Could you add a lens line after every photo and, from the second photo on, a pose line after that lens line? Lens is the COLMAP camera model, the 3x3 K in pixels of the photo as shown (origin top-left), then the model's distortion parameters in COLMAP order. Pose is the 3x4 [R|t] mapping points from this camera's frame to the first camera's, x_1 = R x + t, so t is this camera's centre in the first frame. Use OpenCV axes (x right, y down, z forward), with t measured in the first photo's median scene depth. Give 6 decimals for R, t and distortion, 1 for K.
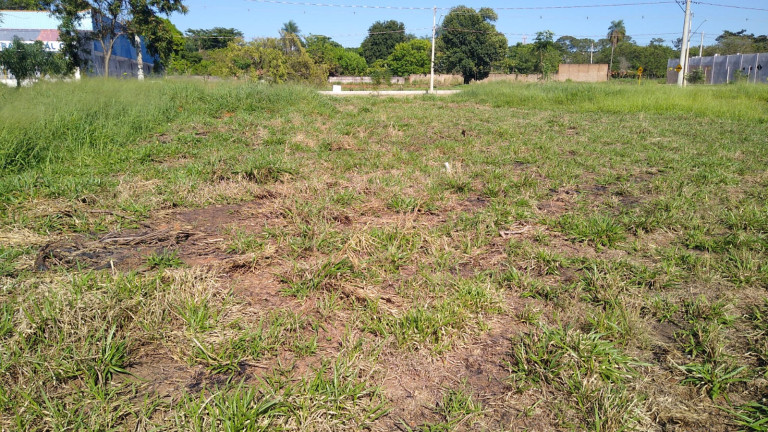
lens RADIAL K [[591.8, 0, 384.8], [0, 591.8, 221.2], [0, 0, 1]] dist [0.097580, -0.159541]
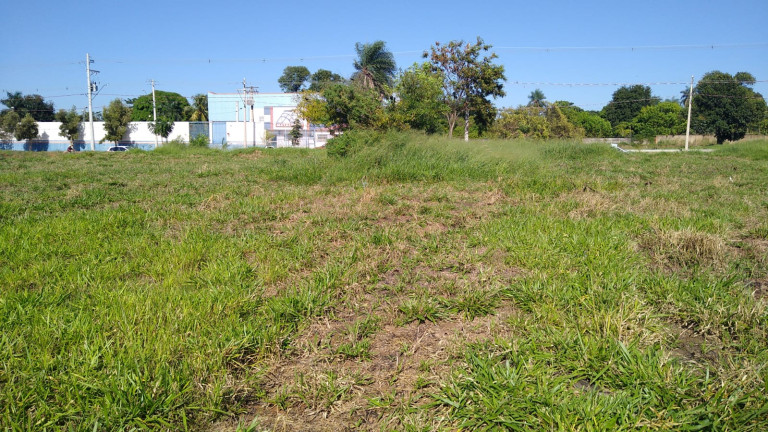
lens RADIAL K [[591.8, 0, 384.8], [0, 591.8, 221.2], [0, 0, 1]] dist [0.097580, -0.159541]
pose [[0.933317, 0.043874, -0.356362, -0.020181], [-0.080114, 0.992931, -0.087575, 0.028524], [0.350001, 0.110285, 0.930235, -0.111217]]
